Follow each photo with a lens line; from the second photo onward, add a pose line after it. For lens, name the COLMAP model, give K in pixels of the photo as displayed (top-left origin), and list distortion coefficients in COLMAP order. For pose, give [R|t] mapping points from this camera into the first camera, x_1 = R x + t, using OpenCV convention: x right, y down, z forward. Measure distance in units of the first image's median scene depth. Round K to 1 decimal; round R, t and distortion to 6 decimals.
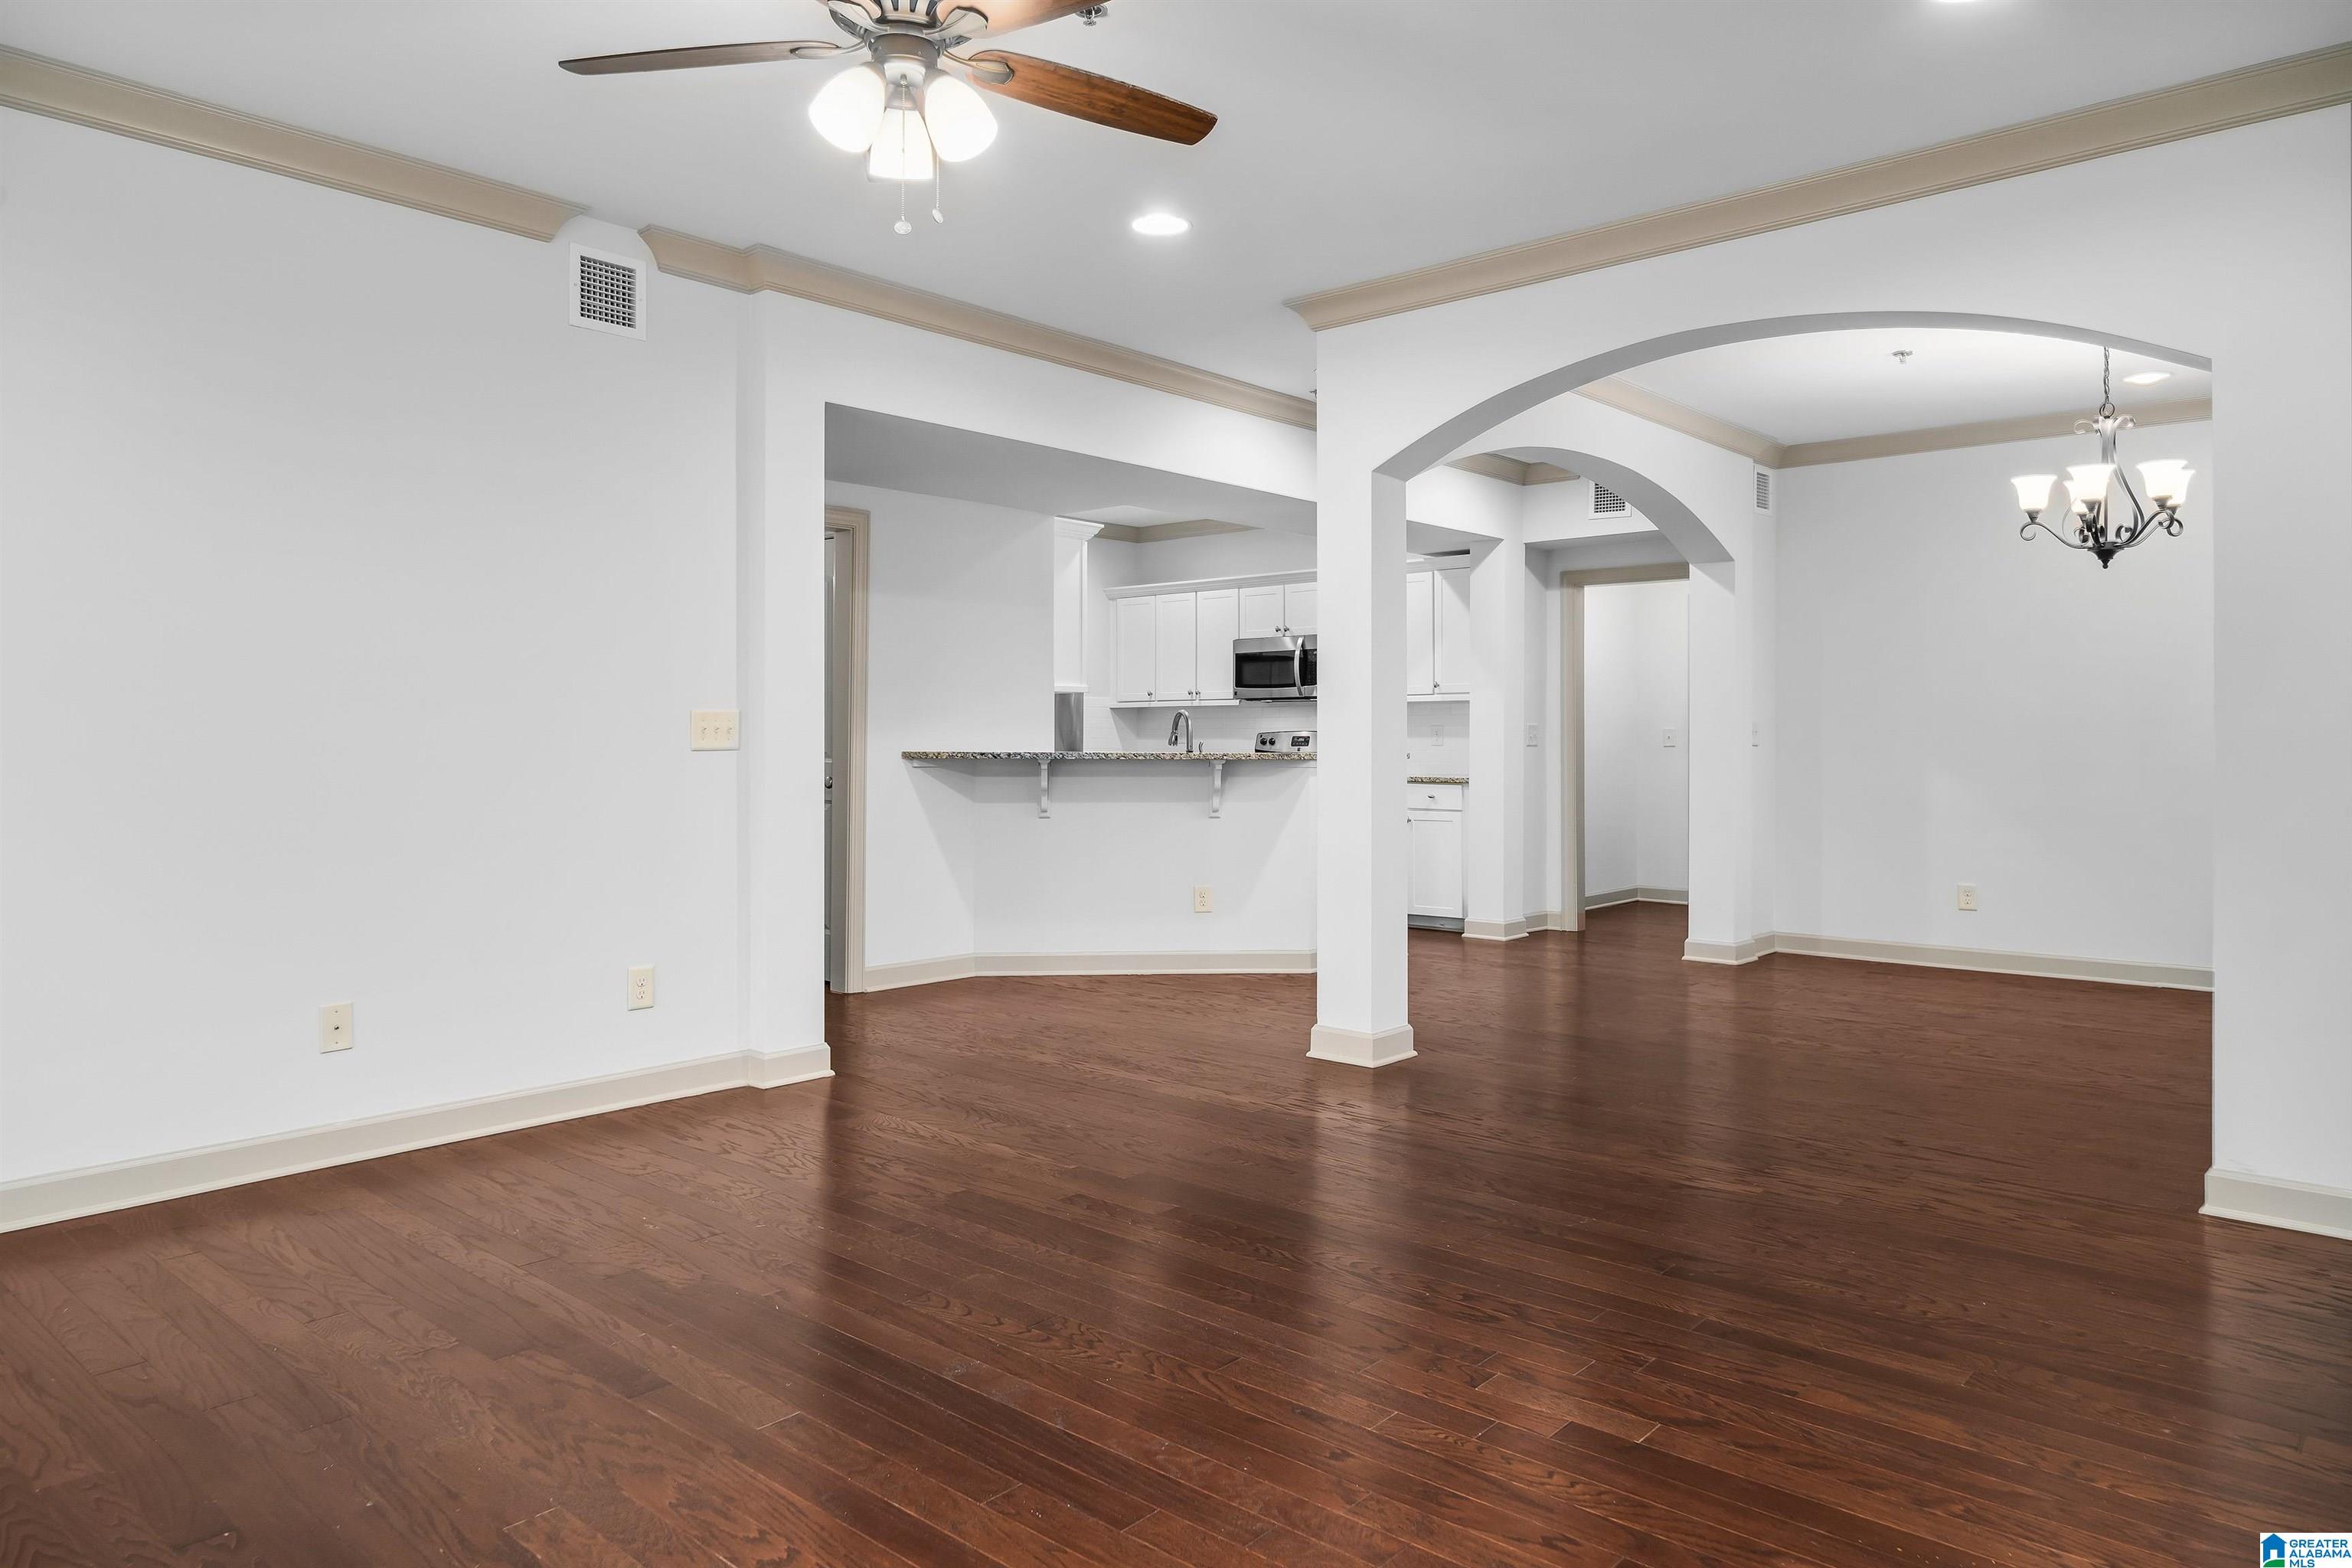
lens RADIAL K [[1523.7, 0, 1158.2], [0, 1523.7, 753.0], [0, 0, 1]] dist [-0.000017, 0.000884]
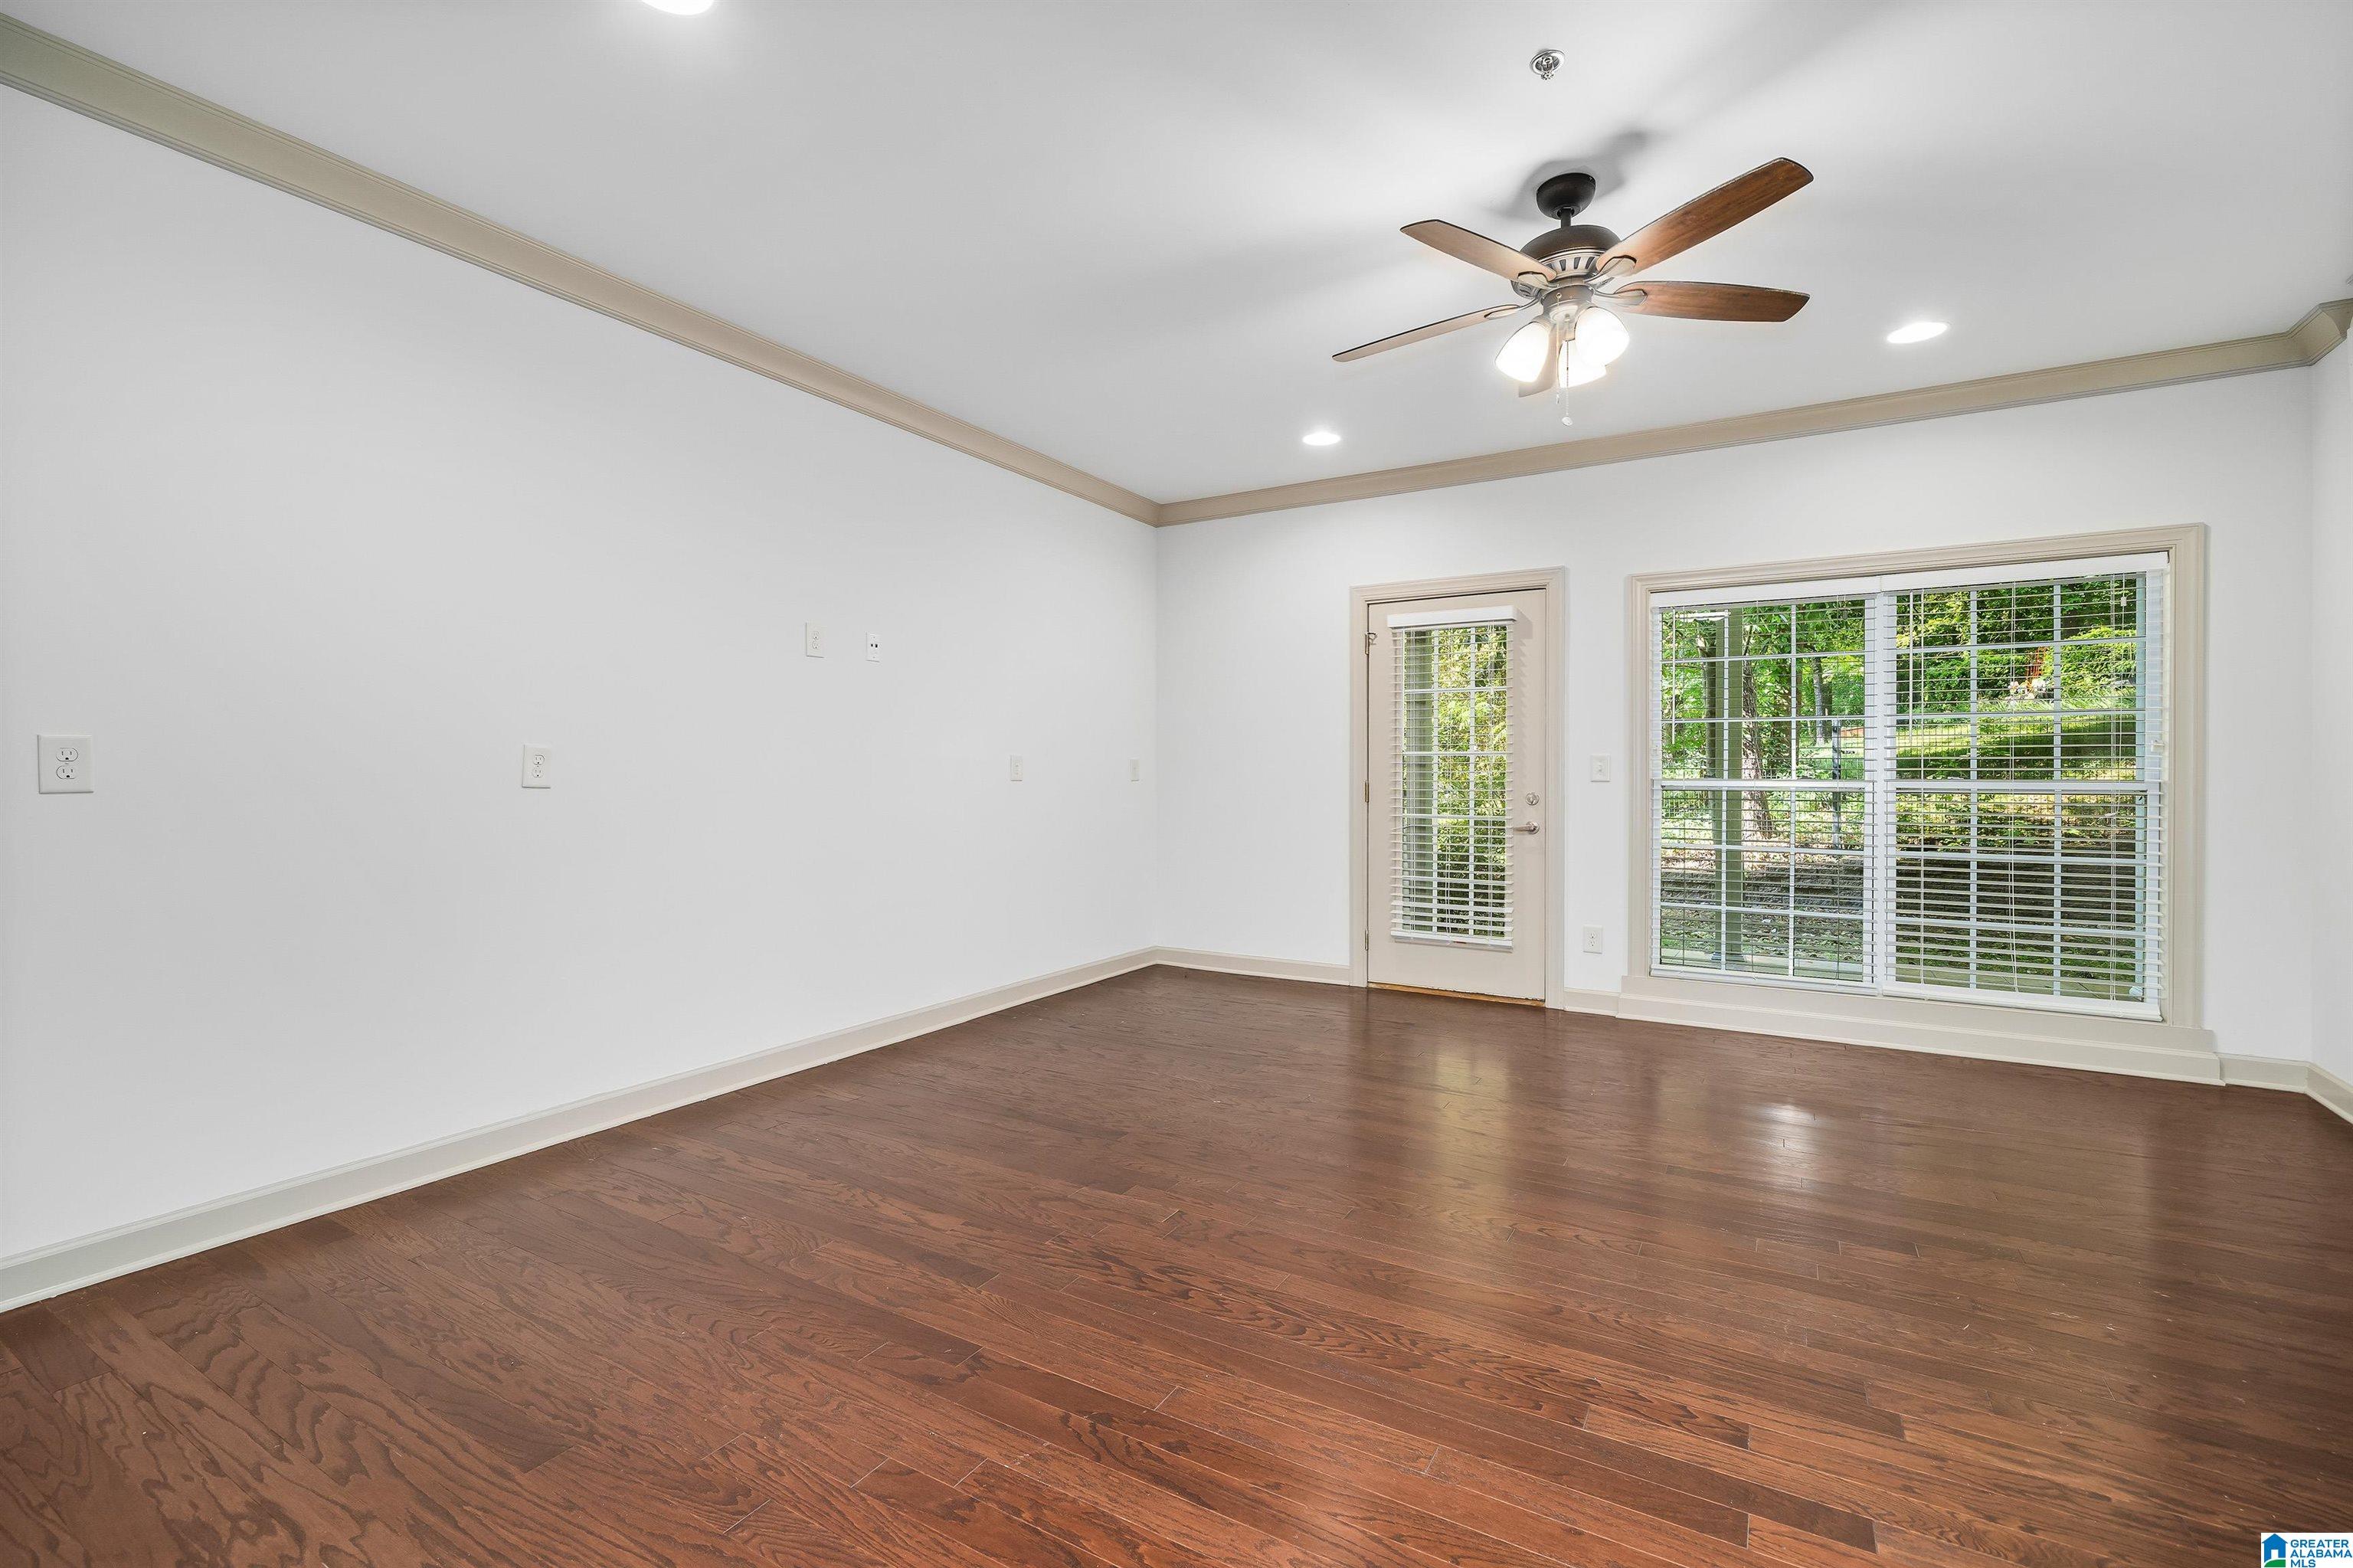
lens RADIAL K [[1027.2, 0, 1176.5], [0, 1027.2, 784.0], [0, 0, 1]] dist [-0.000075, 0.000186]
pose [[-0.981579, 0.001651, -0.191048, 0.230465], [-0.003441, 0.999648, 0.026319, -0.015085], [0.191024, 0.026492, -0.981228, 1.131548]]
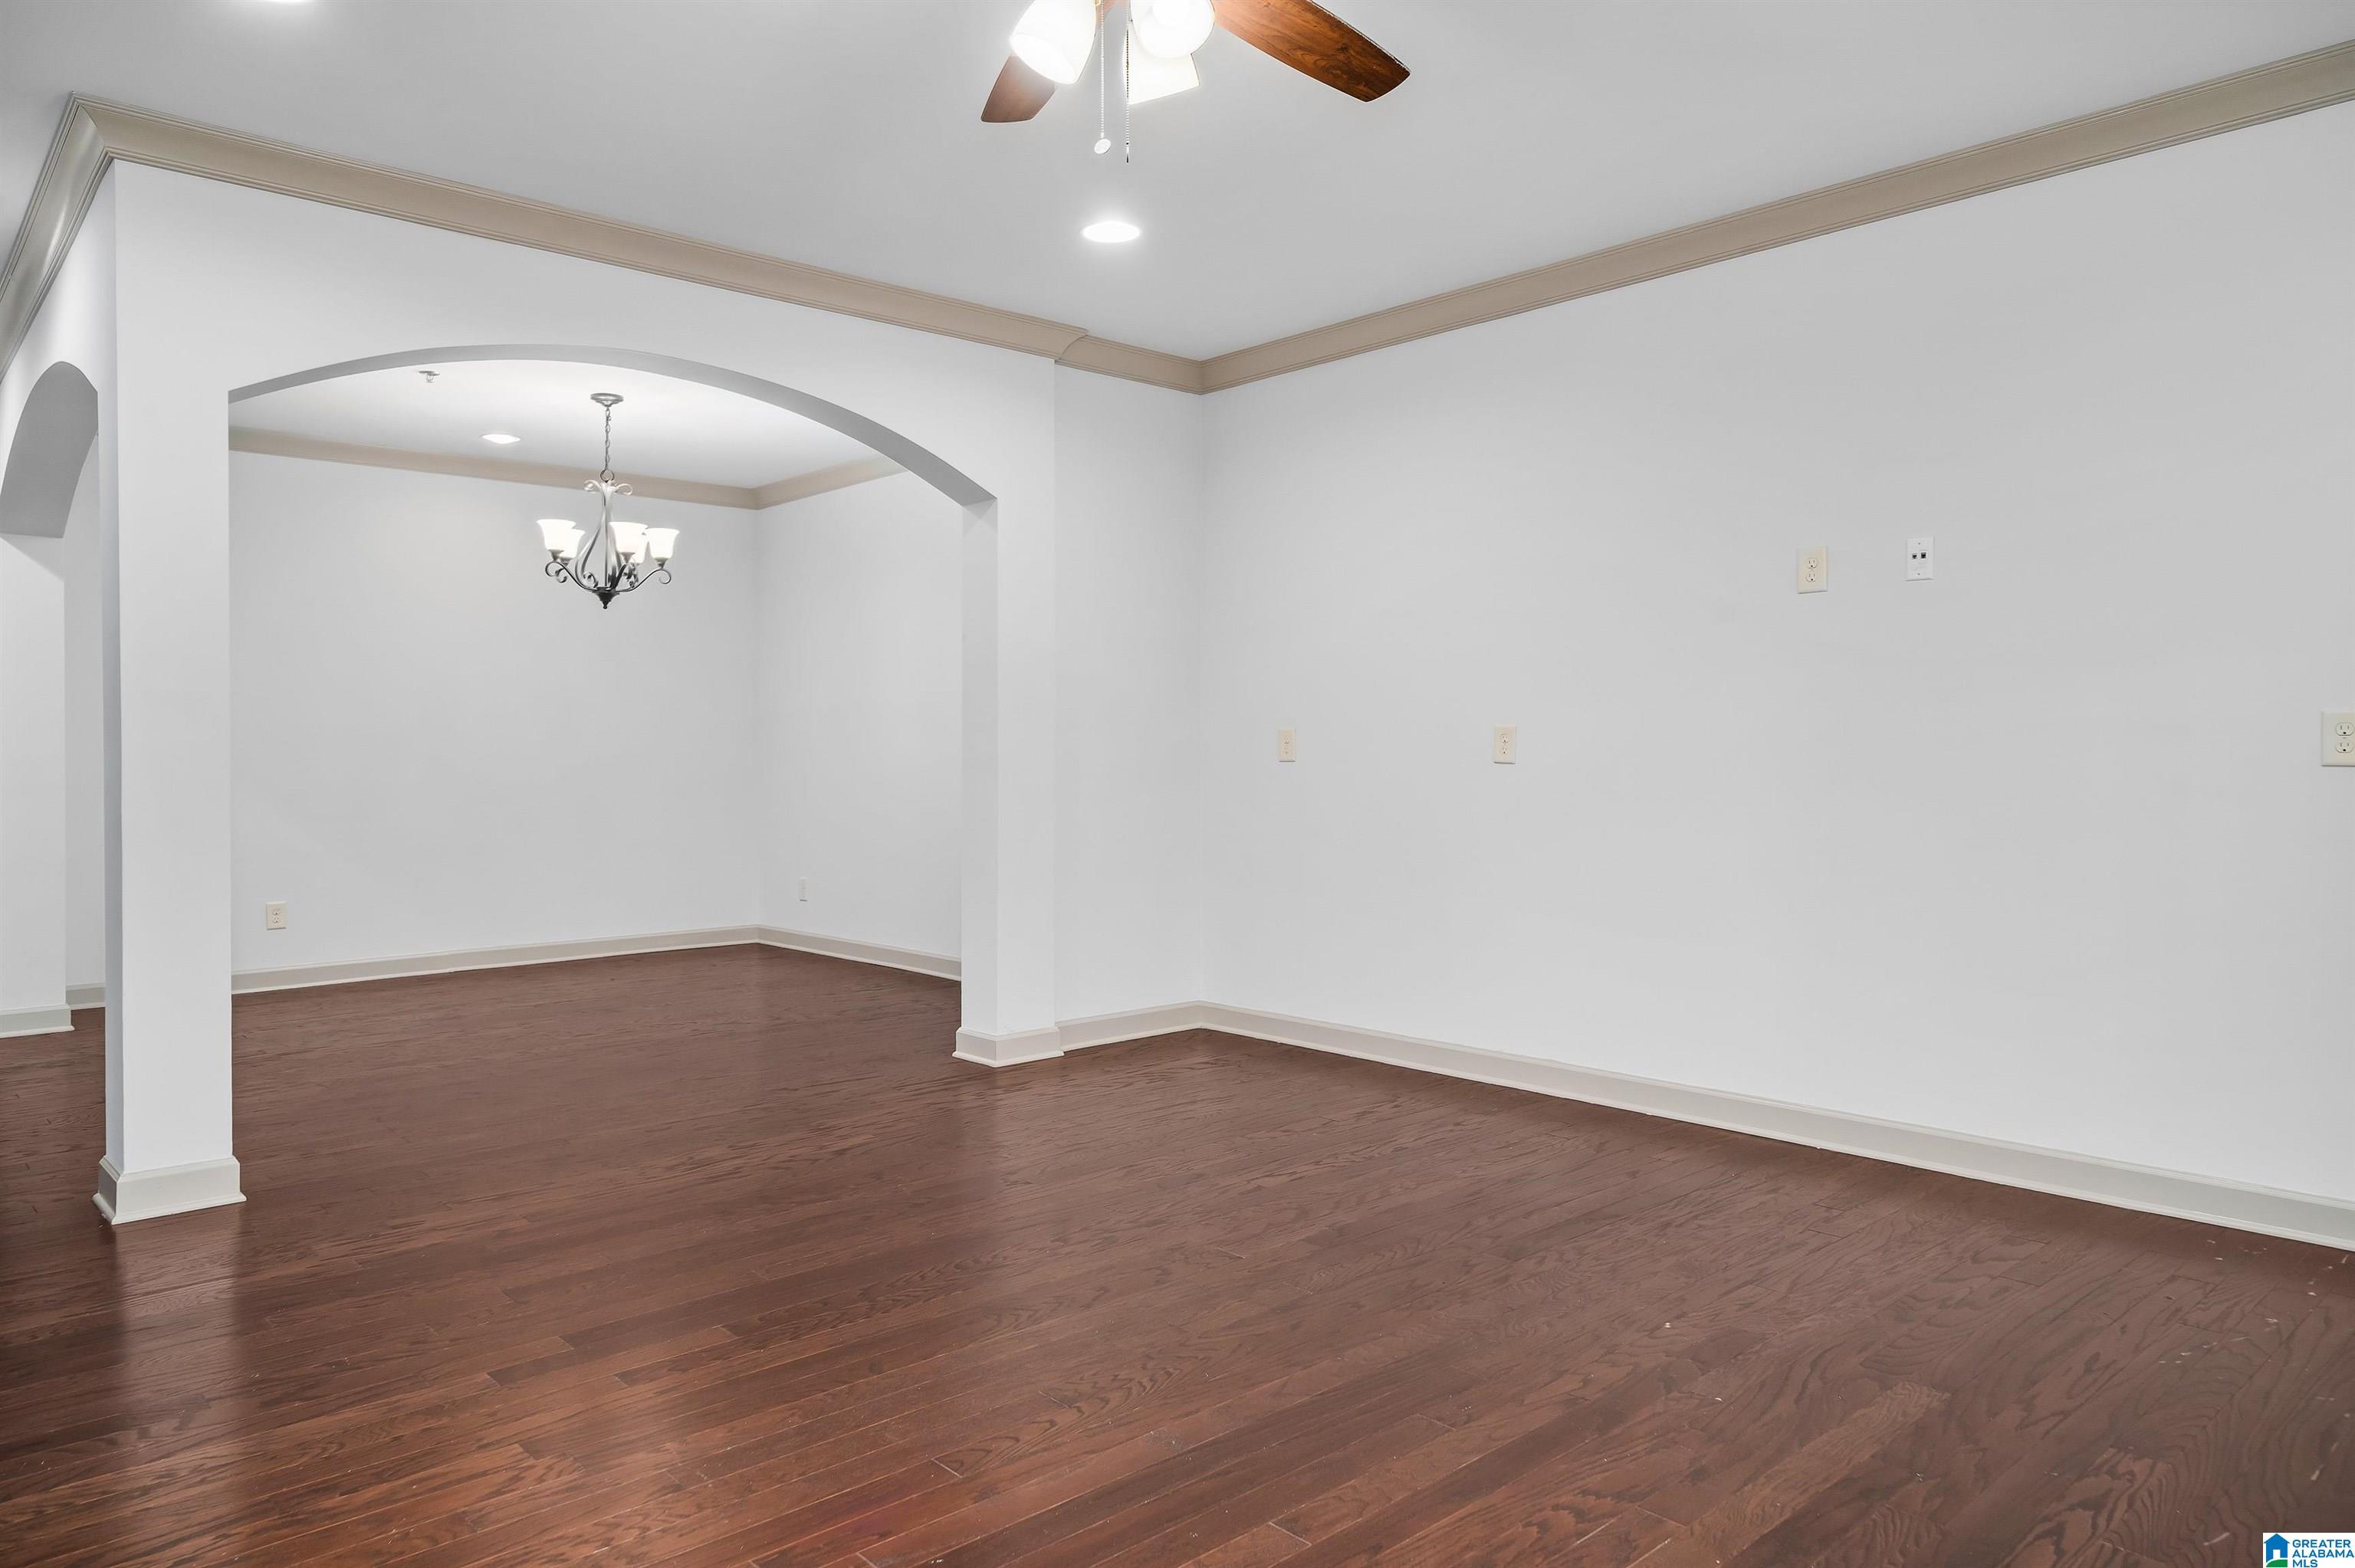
lens RADIAL K [[1525.4, 0, 1159.6], [0, 1525.4, 753.0], [0, 0, 1]] dist [-0.000017, 0.000884]
pose [[0.102808, -0.007730, 0.994671, -0.615722], [0.017228, 0.999834, 0.005990, -0.009910], [-0.994552, 0.016520, 0.102924, 0.533601]]
